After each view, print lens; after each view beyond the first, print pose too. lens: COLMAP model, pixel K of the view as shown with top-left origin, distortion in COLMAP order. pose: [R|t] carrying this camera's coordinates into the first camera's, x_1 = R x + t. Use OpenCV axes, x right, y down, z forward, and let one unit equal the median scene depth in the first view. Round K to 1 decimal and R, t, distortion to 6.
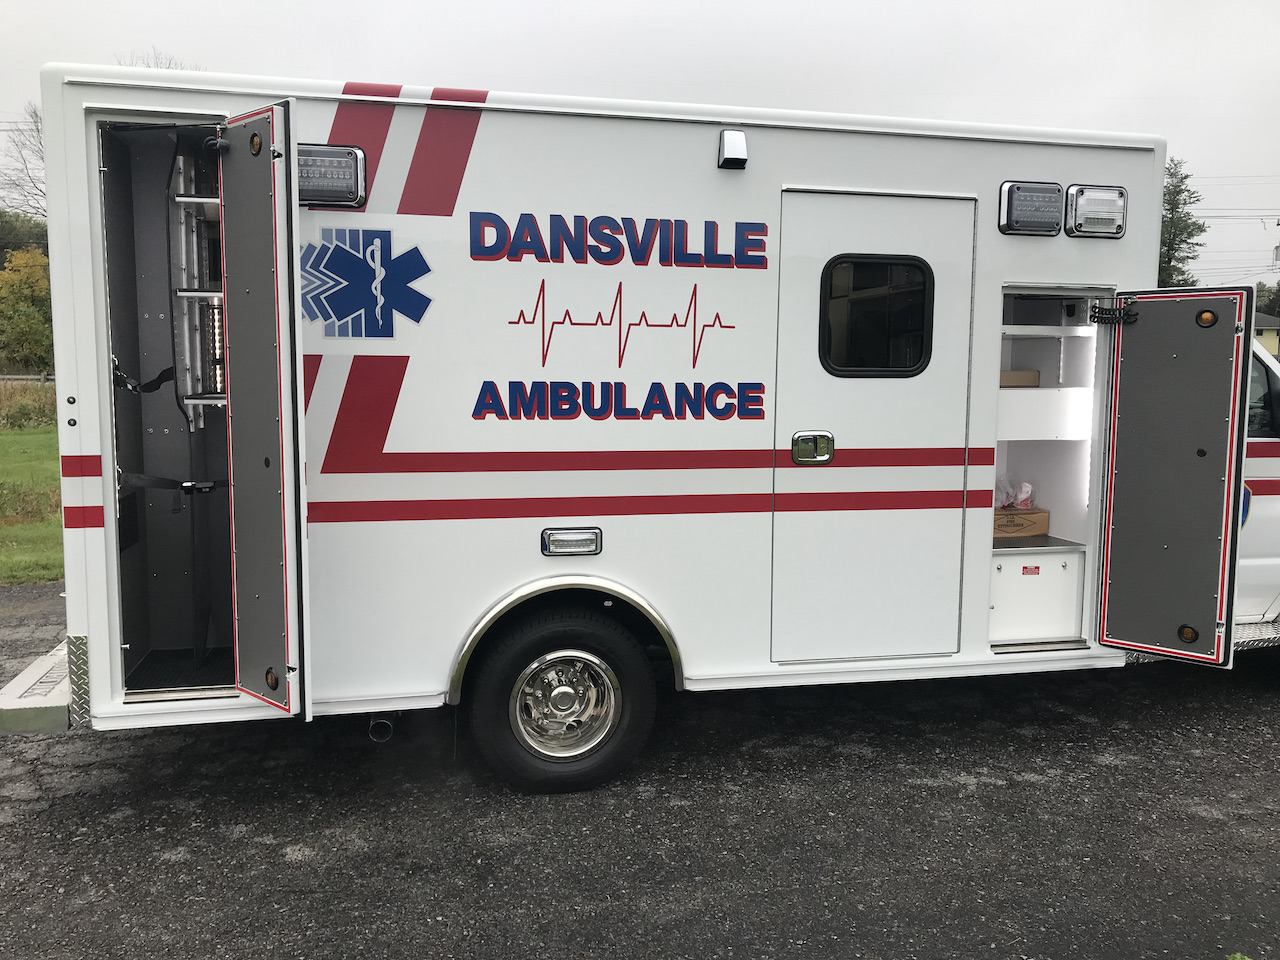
lens RADIAL K [[1078.4, 0, 641.3], [0, 1078.4, 481.5], [0, 0, 1]] dist [0.017453, -0.003270]
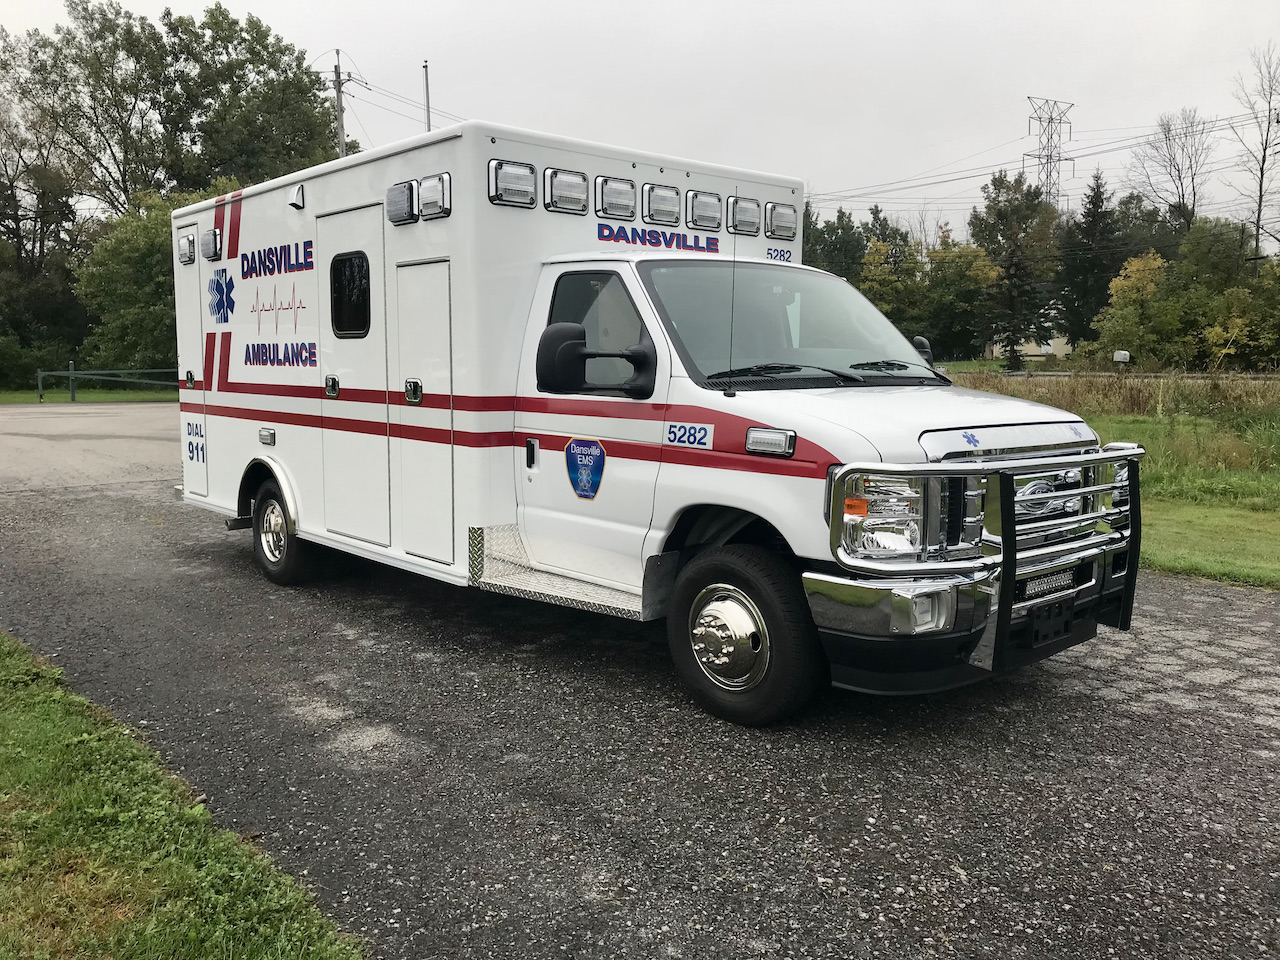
lens RADIAL K [[1078.4, 0, 641.7], [0, 1078.4, 480.2], [0, 0, 1]] dist [0.017453, -0.003270]
pose [[0.463583, 0.092767, -0.881184, 1.640509], [-0.094787, 0.993989, 0.054777, -0.024106], [0.880969, 0.058131, 0.469590, 0.667023]]
